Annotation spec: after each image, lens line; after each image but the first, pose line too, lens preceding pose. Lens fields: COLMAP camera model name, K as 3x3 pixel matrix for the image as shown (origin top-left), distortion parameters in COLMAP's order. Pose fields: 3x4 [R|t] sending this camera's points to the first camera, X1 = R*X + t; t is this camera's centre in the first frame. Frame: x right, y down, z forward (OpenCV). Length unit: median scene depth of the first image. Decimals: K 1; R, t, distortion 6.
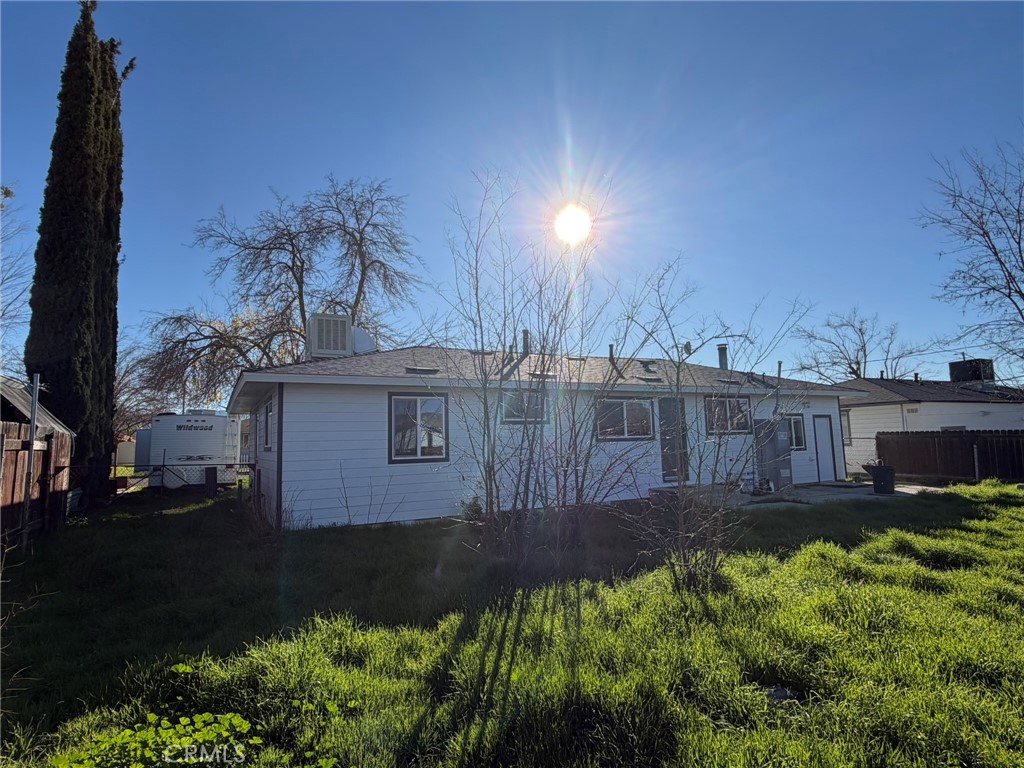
lens RADIAL K [[555.7, 0, 509.8], [0, 555.7, 383.2], [0, 0, 1]] dist [0.002083, -0.000575]
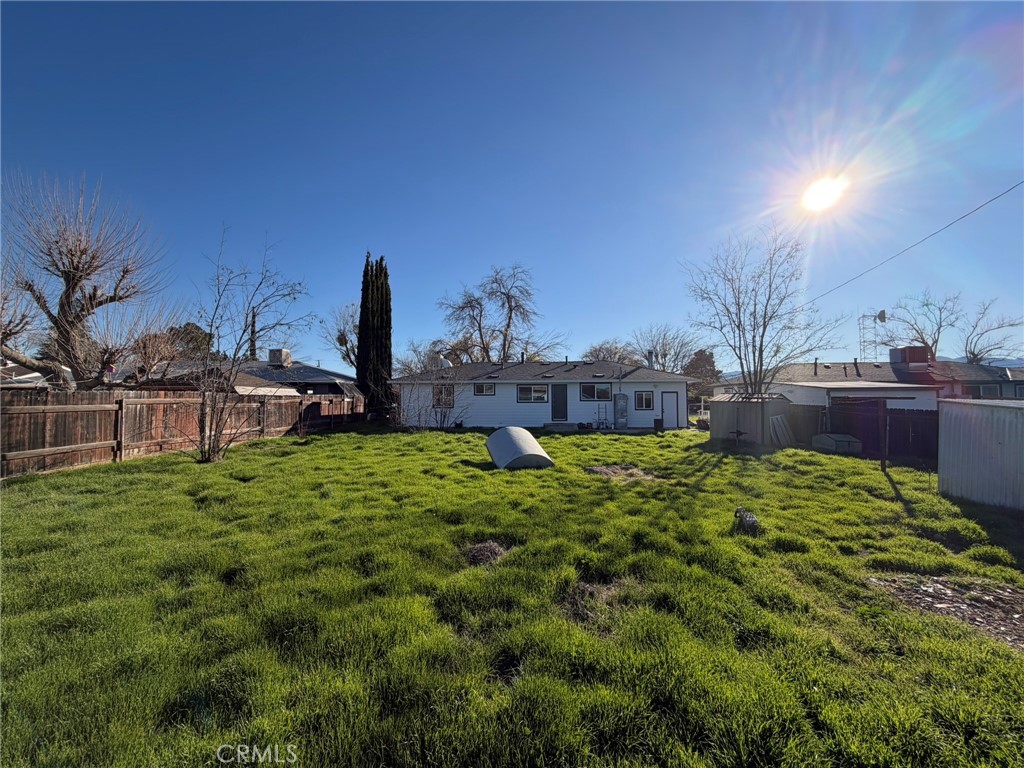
lens RADIAL K [[411.7, 0, 508.4], [0, 411.7, 390.7], [0, 0, 1]] dist [0.000131, 0.000615]
pose [[0.855850, 0.012955, -0.517061, 0.909473], [0.035181, 0.995913, 0.083186, -0.087742], [0.516025, -0.089386, 0.851897, -0.496721]]
